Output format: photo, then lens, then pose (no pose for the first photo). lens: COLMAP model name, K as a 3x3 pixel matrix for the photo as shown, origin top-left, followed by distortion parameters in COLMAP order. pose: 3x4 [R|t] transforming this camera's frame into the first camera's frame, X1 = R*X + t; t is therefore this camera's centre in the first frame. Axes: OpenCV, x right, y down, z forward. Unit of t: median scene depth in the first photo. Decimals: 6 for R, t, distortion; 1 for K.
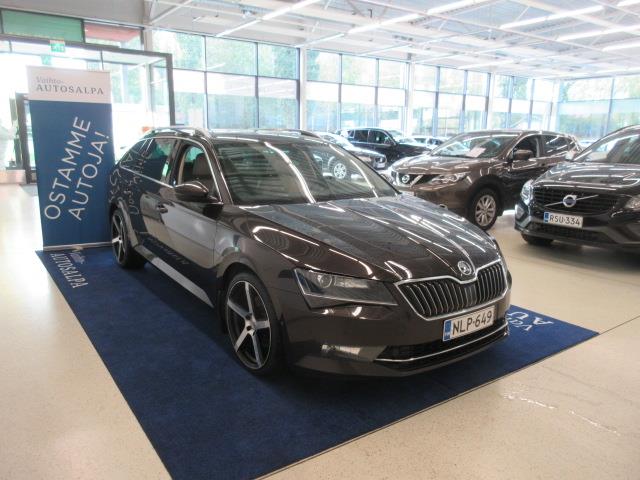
lens RADIAL K [[481.8, 0, 320.1], [0, 481.8, 241.1], [0, 0, 1]] dist [-0.002582, 0.000321]
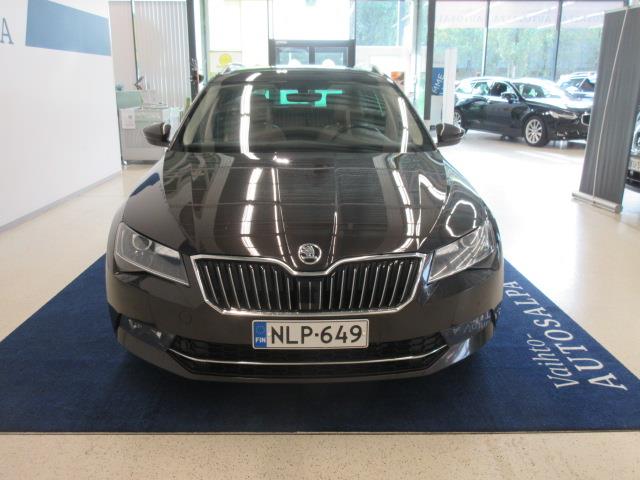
lens RADIAL K [[578.5, 0, 319.6], [0, 578.5, 238.6], [0, 0, 1]] dist [0.005142, 0.006364]
pose [[0.831018, 0.130694, -0.540673, 0.754395], [-0.107025, 0.991412, 0.075149, -0.028475], [0.545852, -0.004585, 0.837869, 0.320908]]
